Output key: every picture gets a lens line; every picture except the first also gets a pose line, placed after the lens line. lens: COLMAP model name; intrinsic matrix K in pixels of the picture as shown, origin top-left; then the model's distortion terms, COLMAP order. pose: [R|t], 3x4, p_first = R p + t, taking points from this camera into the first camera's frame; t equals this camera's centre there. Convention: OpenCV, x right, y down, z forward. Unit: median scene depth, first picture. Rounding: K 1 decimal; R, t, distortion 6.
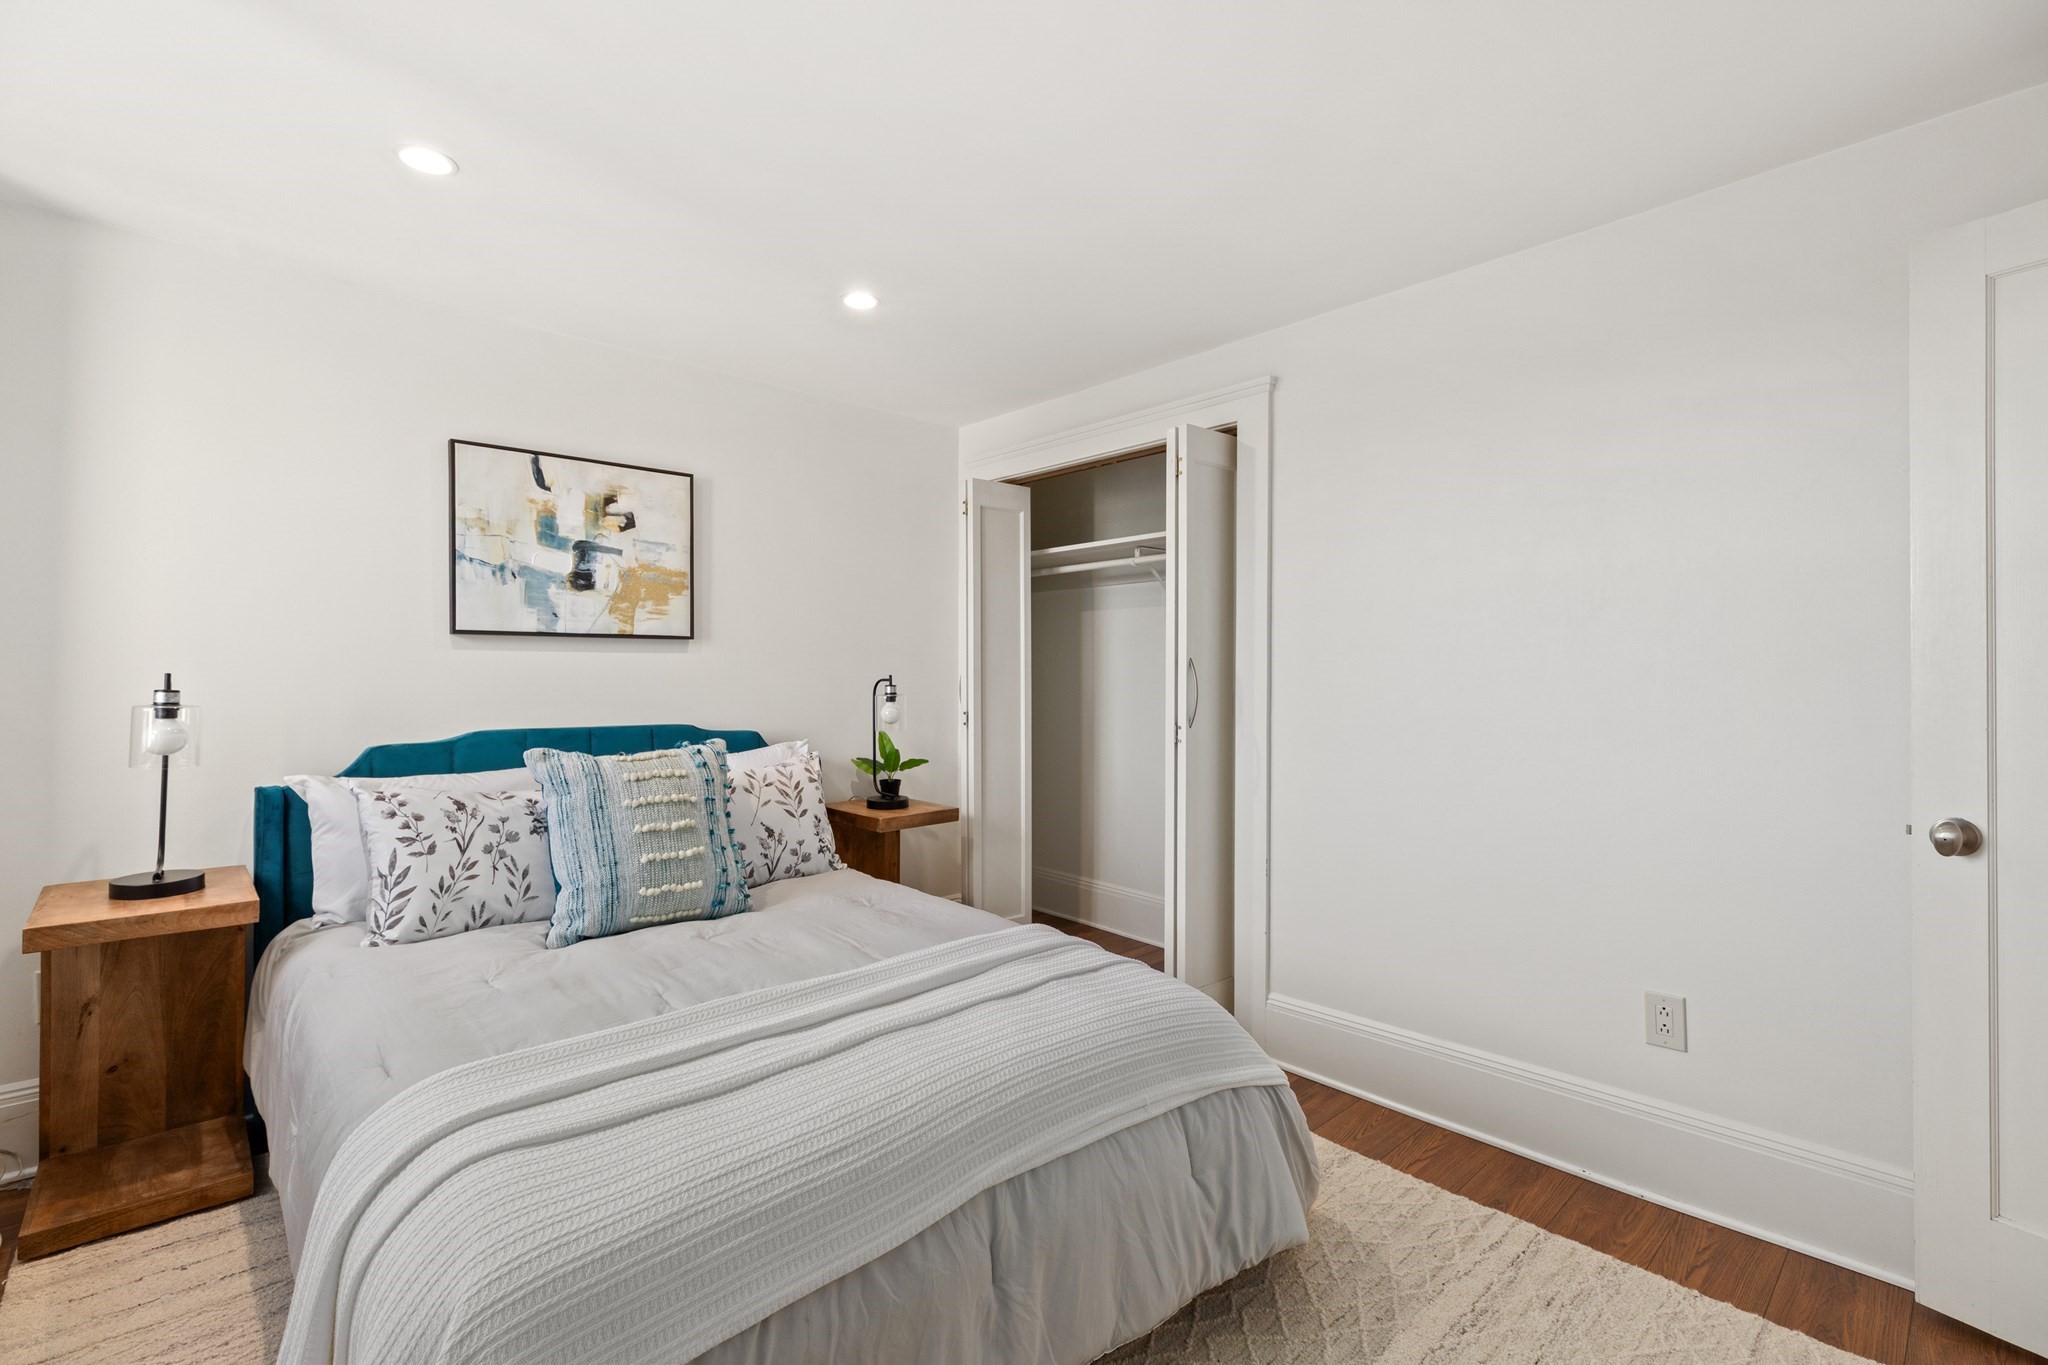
lens RADIAL K [[918.6, 0, 1018.6], [0, 918.6, 677.1], [0, 0, 1]] dist [0.000848, -0.000037]
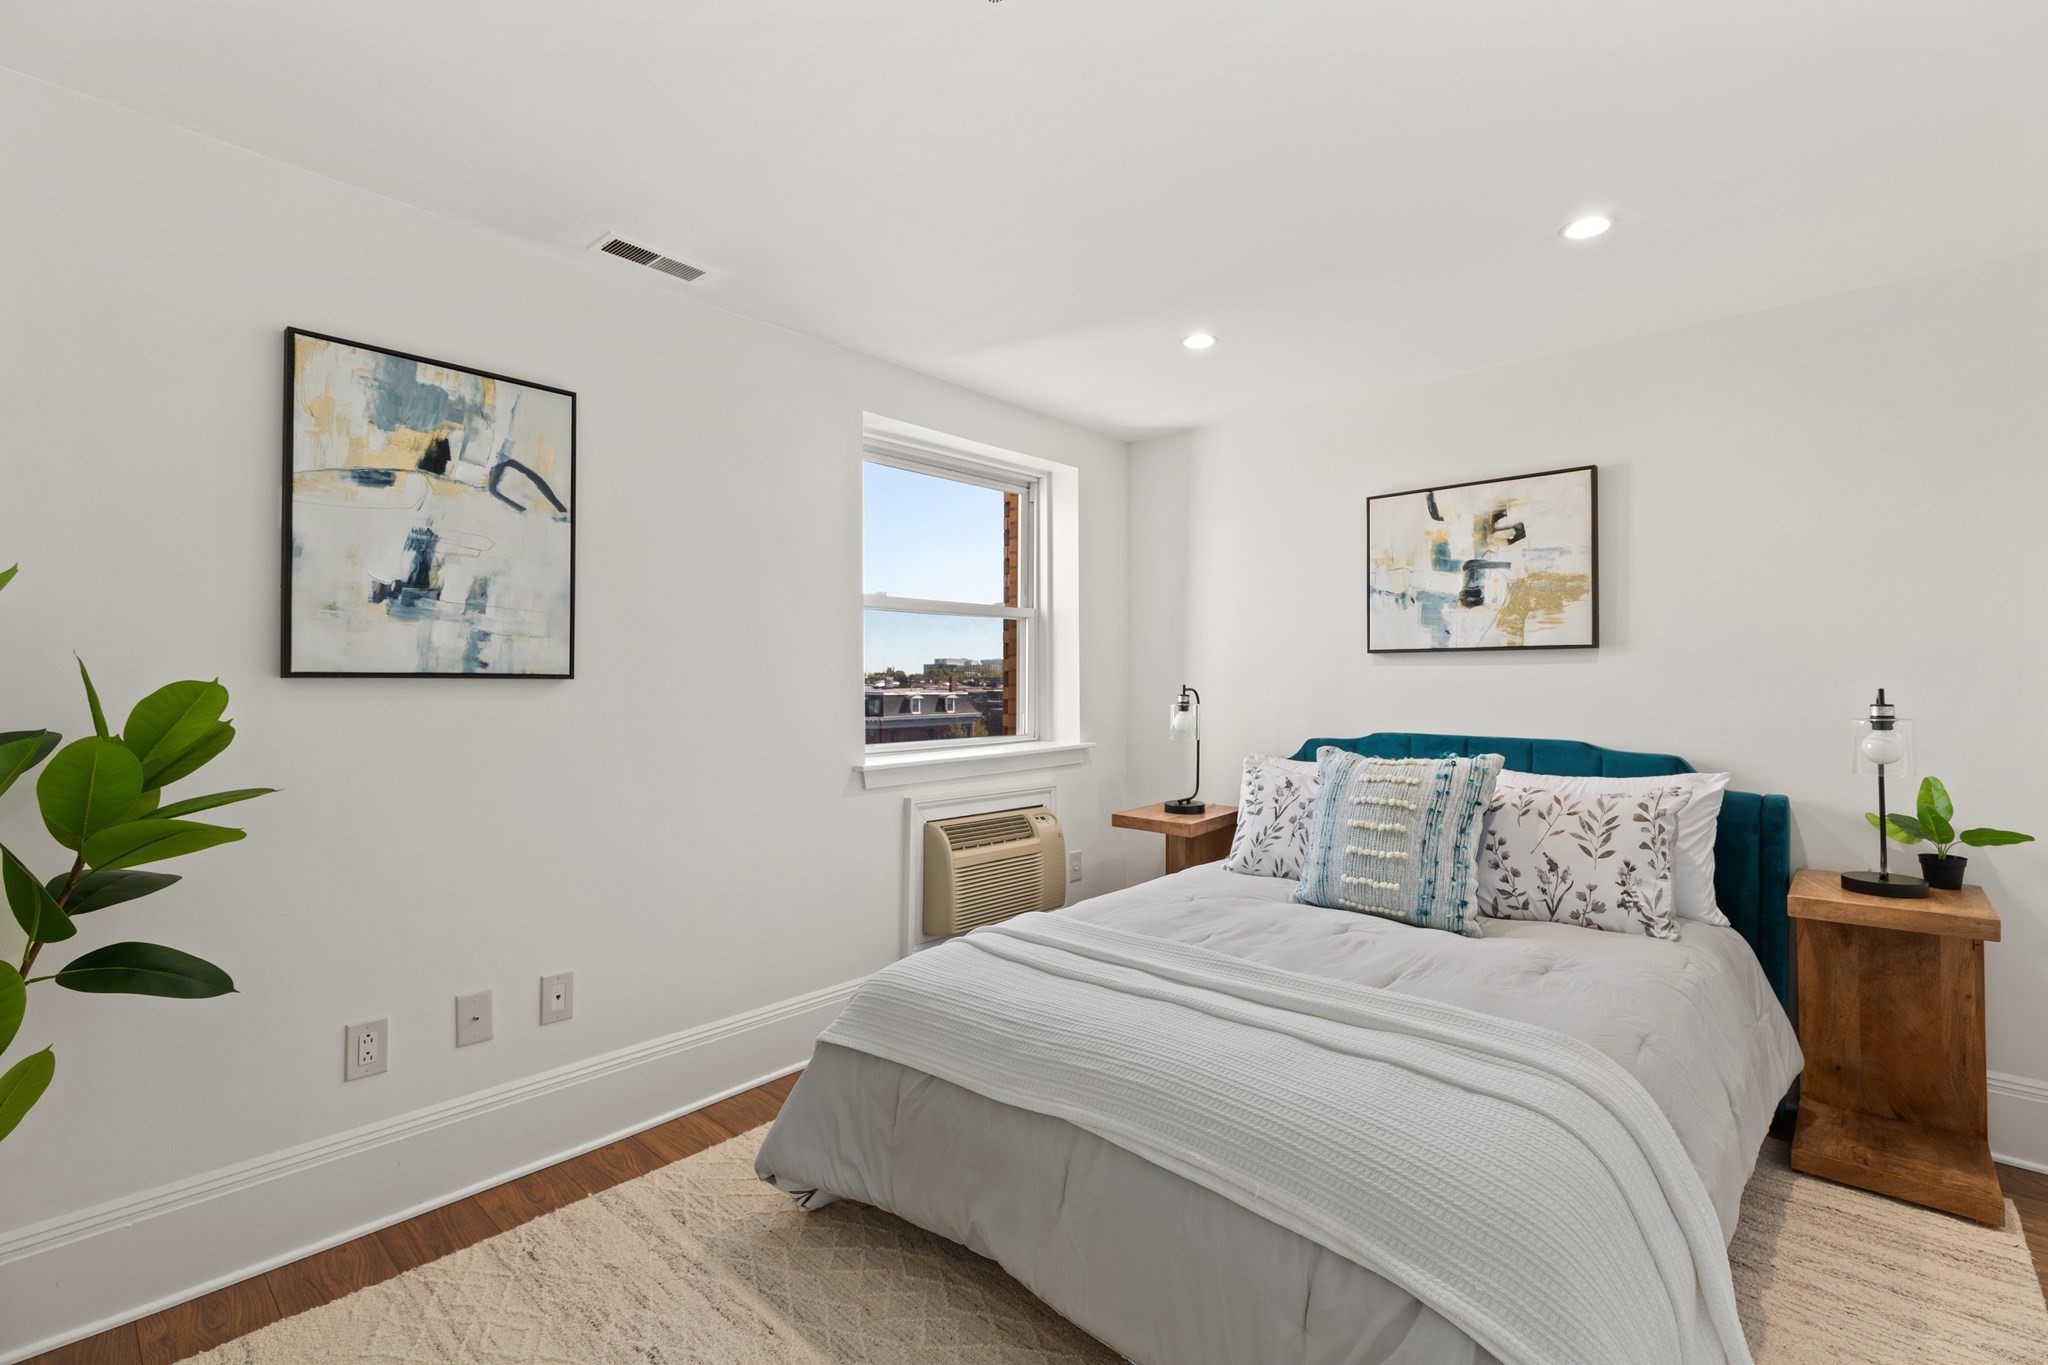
lens RADIAL K [[918.6, 0, 1018.6], [0, 918.6, 677.1], [0, 0, 1]] dist [0.000848, -0.000037]
pose [[0.079151, -0.006287, -0.996843, 0.564334], [-0.005042, 0.999965, -0.006707, -0.003940], [0.996850, 0.005557, 0.079117, 0.413366]]
